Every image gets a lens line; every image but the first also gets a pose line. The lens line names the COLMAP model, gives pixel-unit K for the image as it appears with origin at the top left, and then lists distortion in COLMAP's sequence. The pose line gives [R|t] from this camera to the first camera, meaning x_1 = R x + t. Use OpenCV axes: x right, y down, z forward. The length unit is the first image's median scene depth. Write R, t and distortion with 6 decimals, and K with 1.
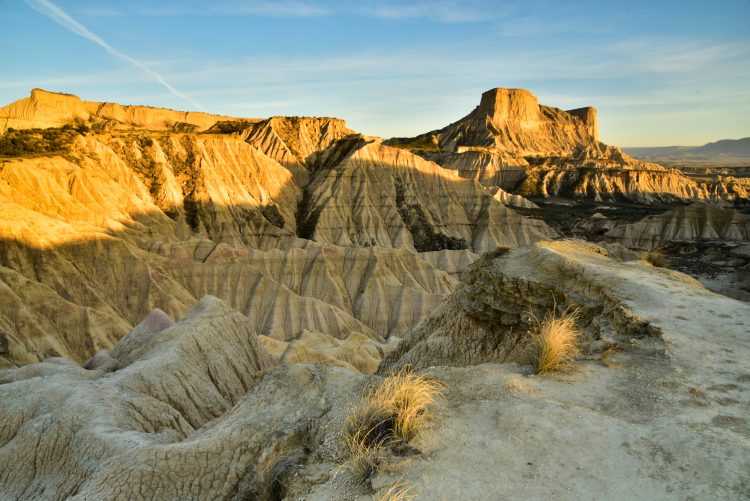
lens RADIAL K [[561.7, 0, 375.0], [0, 561.7, 250.5], [0, 0, 1]] dist [-0.108214, 0.133422]
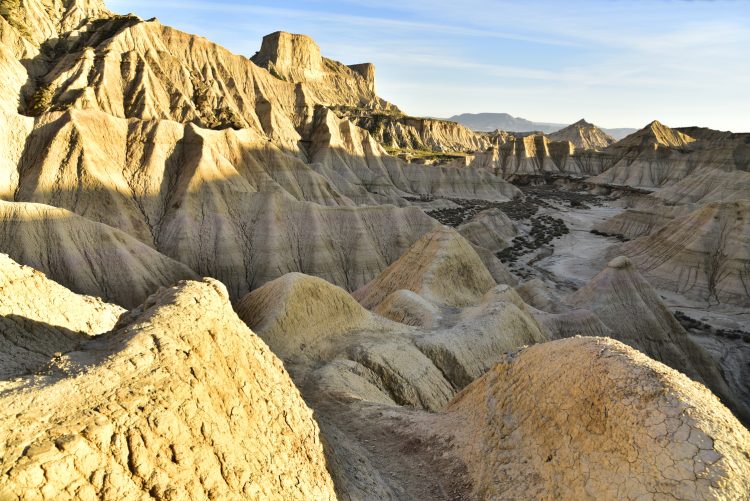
lens RADIAL K [[561.7, 0, 375.0], [0, 561.7, 250.5], [0, 0, 1]] dist [-0.108214, 0.133422]
pose [[0.921202, -0.043760, 0.386617, -0.010234], [0.017985, 0.997382, 0.070038, 0.016894], [-0.388669, -0.057566, 0.919577, 0.111593]]
